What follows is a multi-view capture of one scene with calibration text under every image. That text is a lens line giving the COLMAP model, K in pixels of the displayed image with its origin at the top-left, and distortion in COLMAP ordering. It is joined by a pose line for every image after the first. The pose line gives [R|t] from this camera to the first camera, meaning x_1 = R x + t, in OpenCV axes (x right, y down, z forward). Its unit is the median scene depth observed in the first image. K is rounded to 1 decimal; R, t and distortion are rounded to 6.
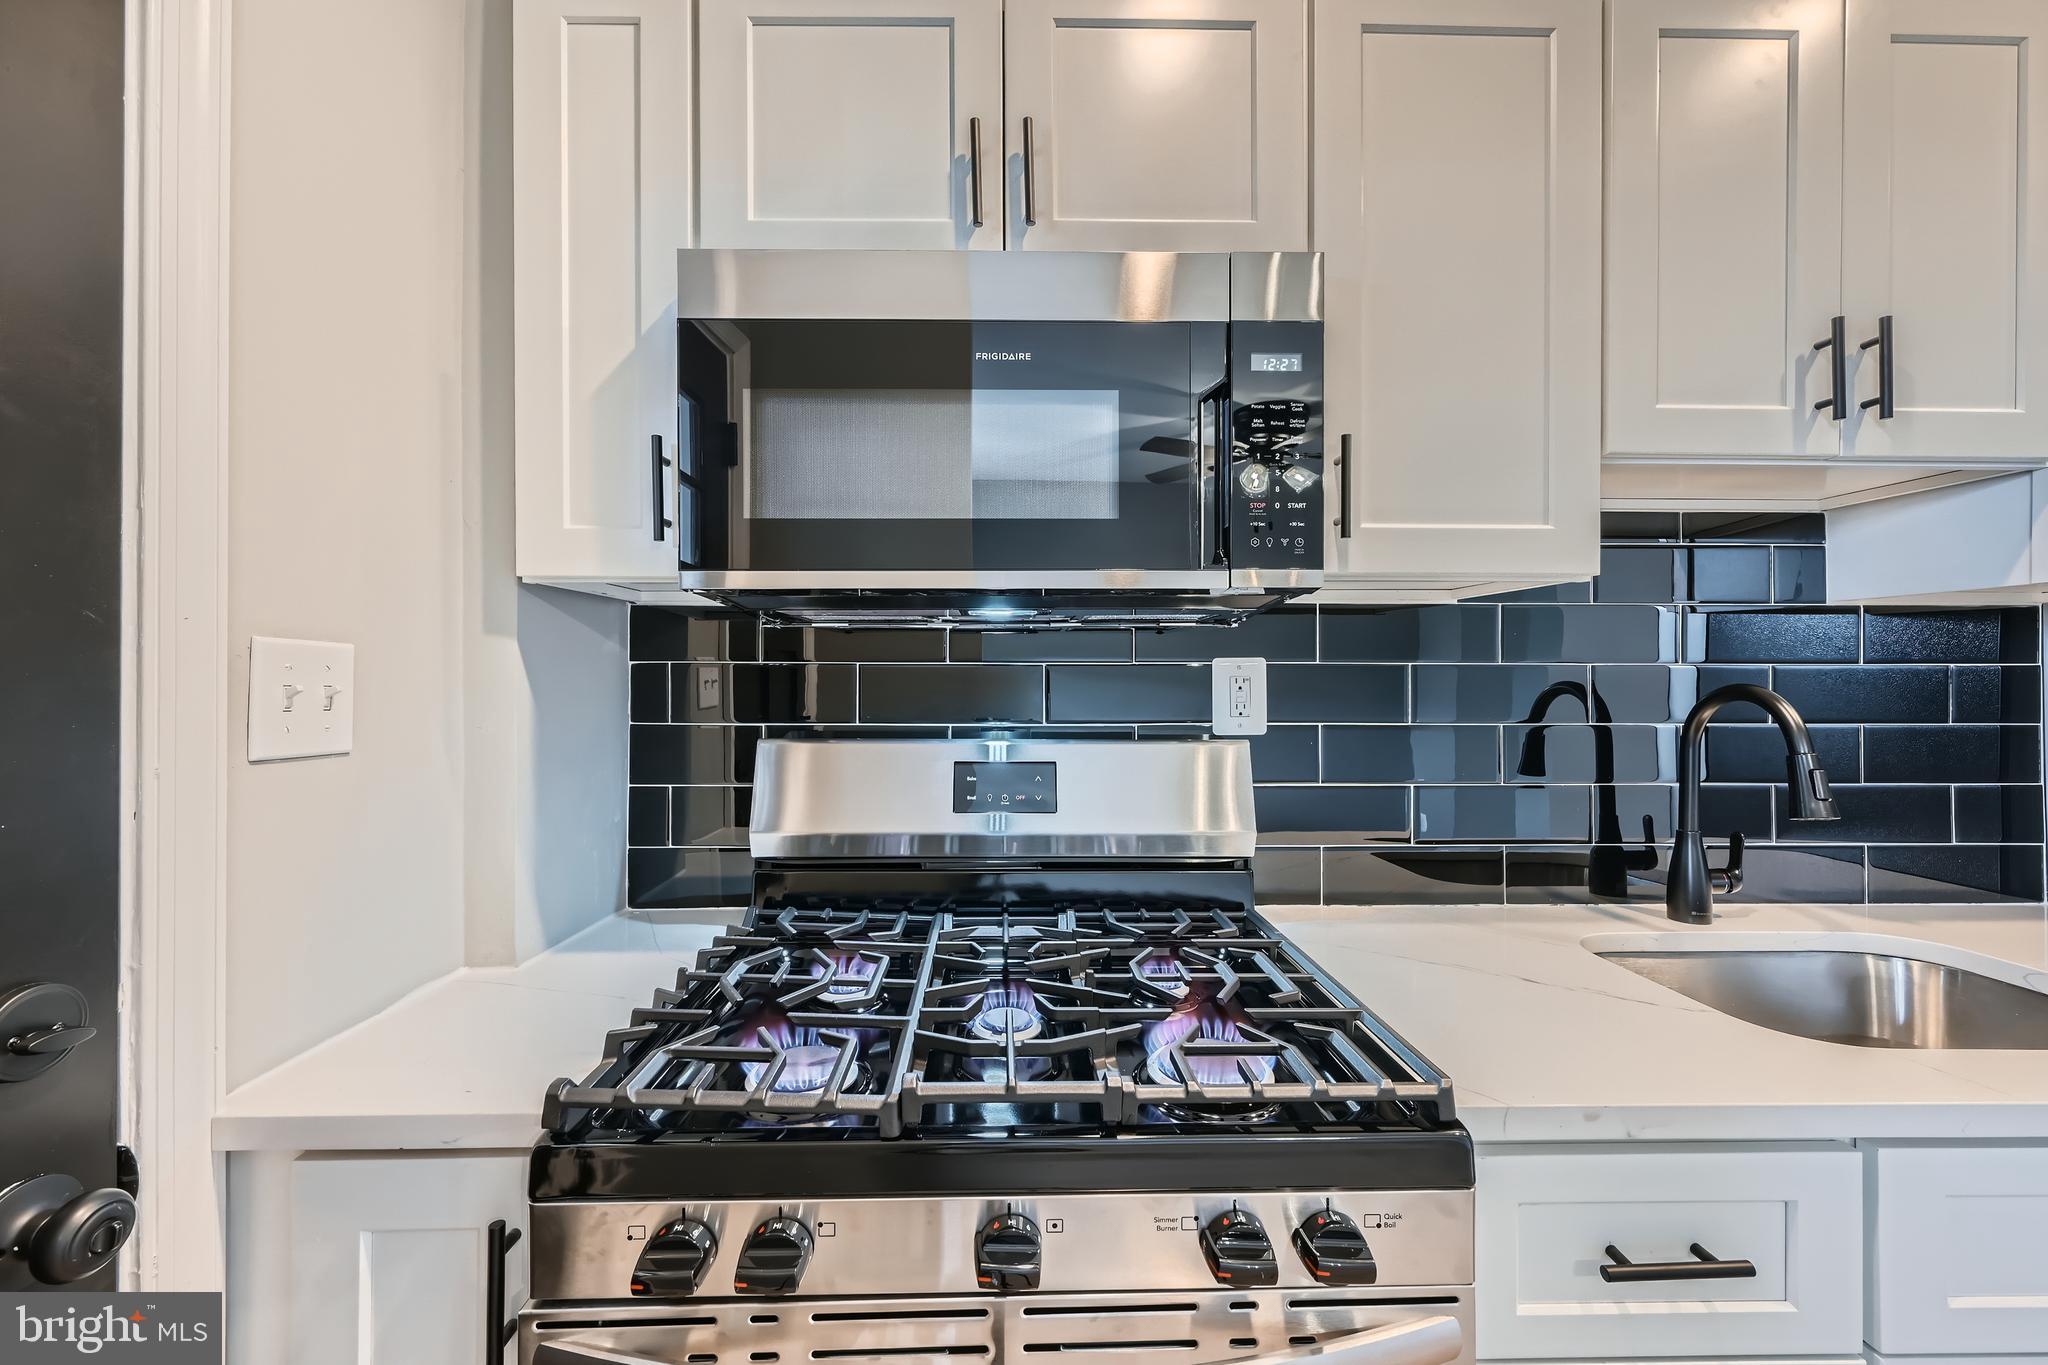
lens RADIAL K [[814.0, 0, 1024.8], [0, 814.0, 679.4], [0, 0, 1]] dist [-0.002527, 0.000790]
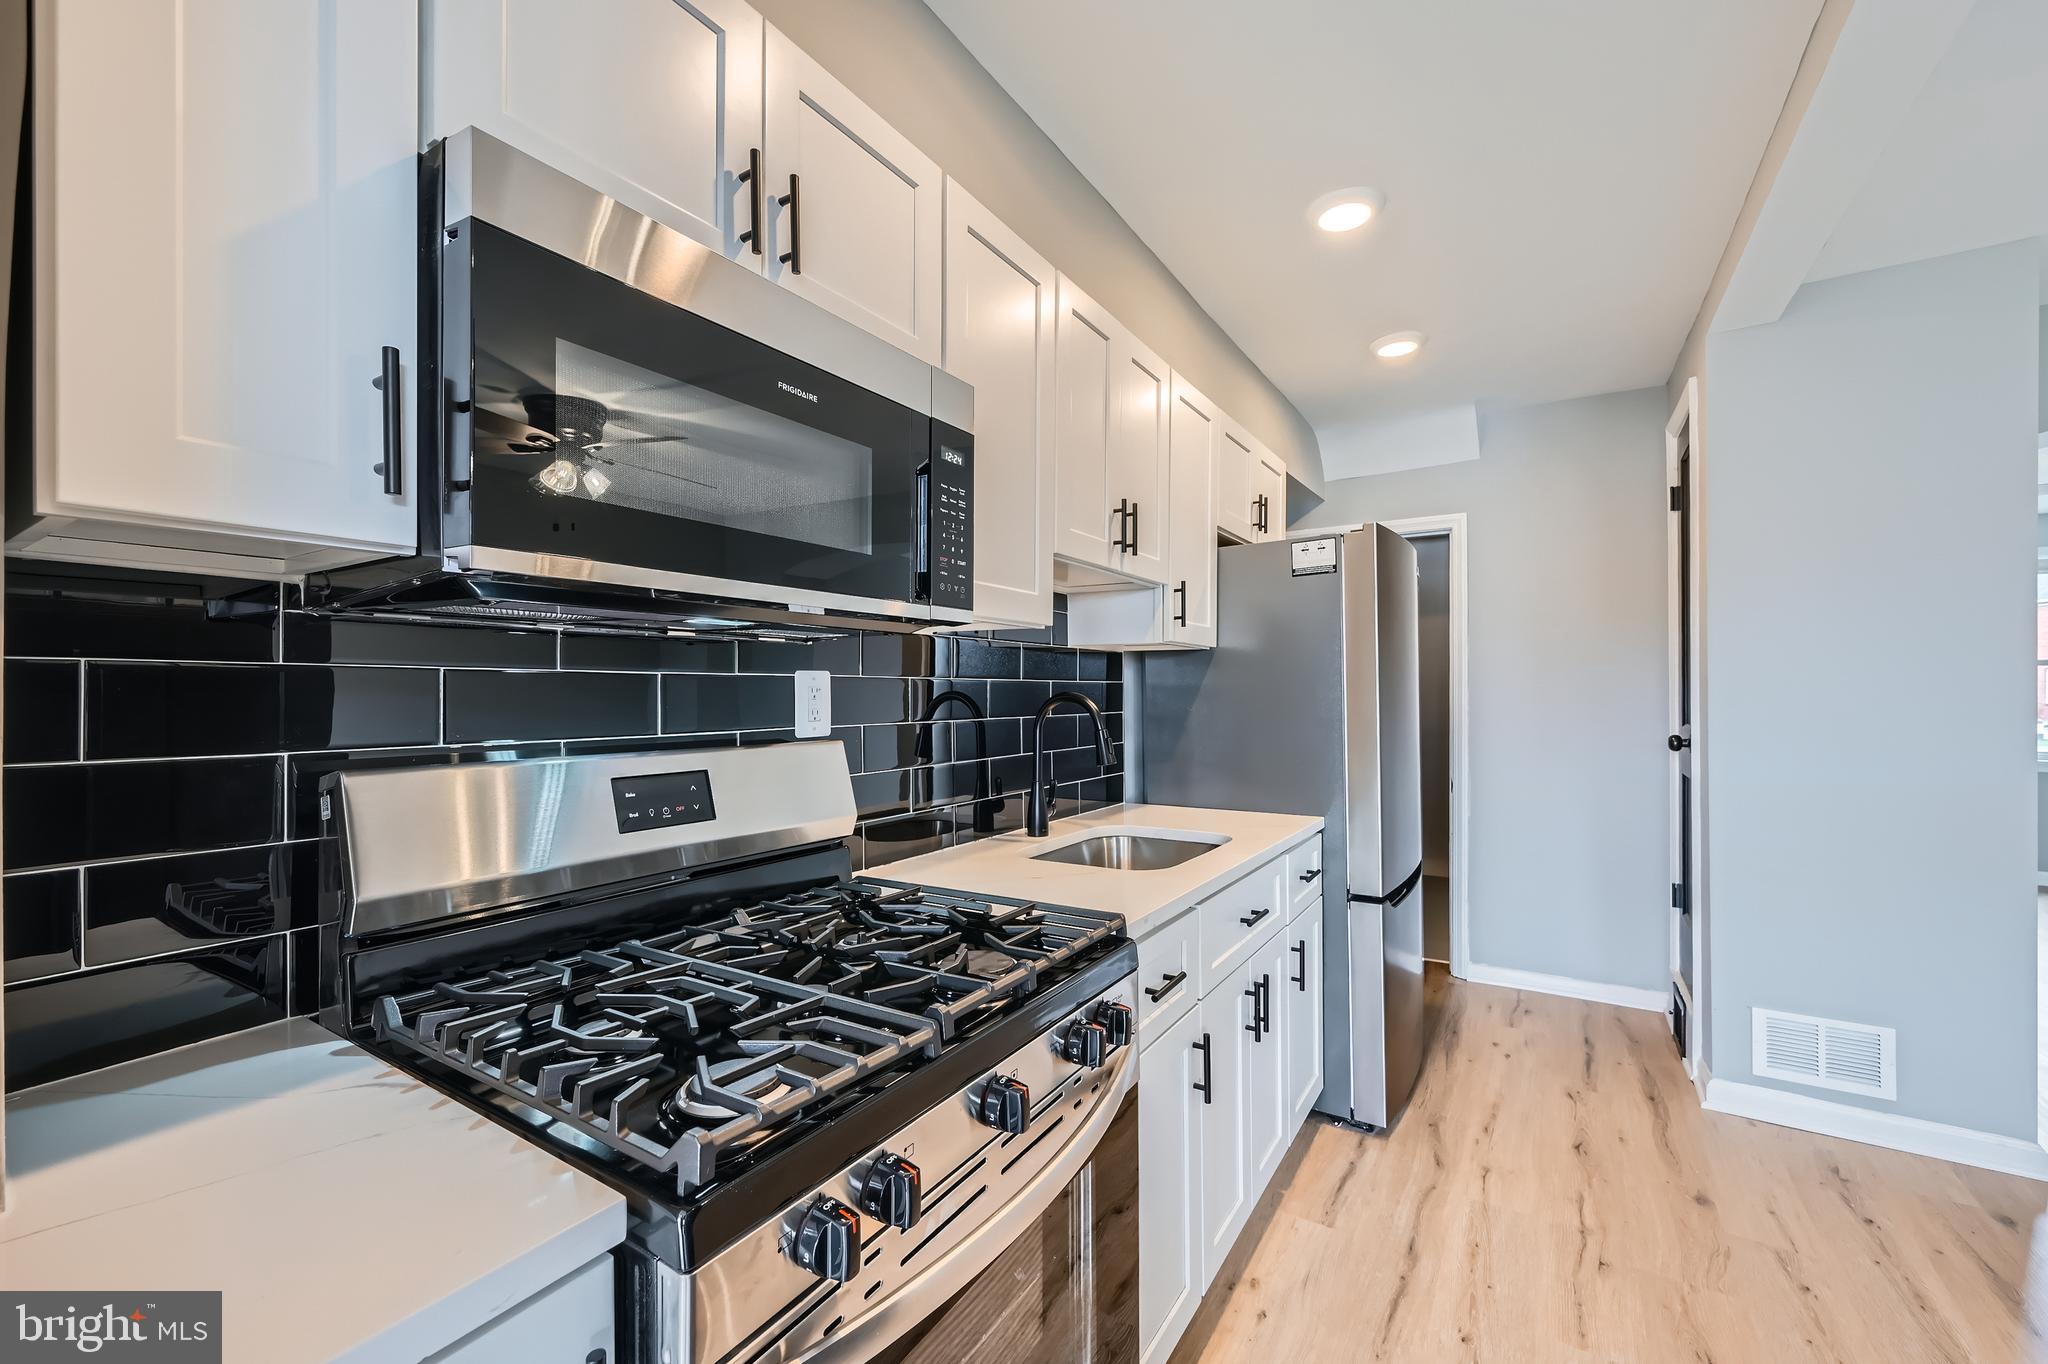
lens RADIAL K [[823.5, 0, 1027.1], [0, 823.5, 687.5], [0, 0, 1]] dist [0.002997, -0.000034]
pose [[0.551625, 0.002120, 0.834089, -0.648737], [0.001827, 0.999991, -0.003751, 0.003525], [-0.834090, 0.003593, 0.551617, 0.110110]]
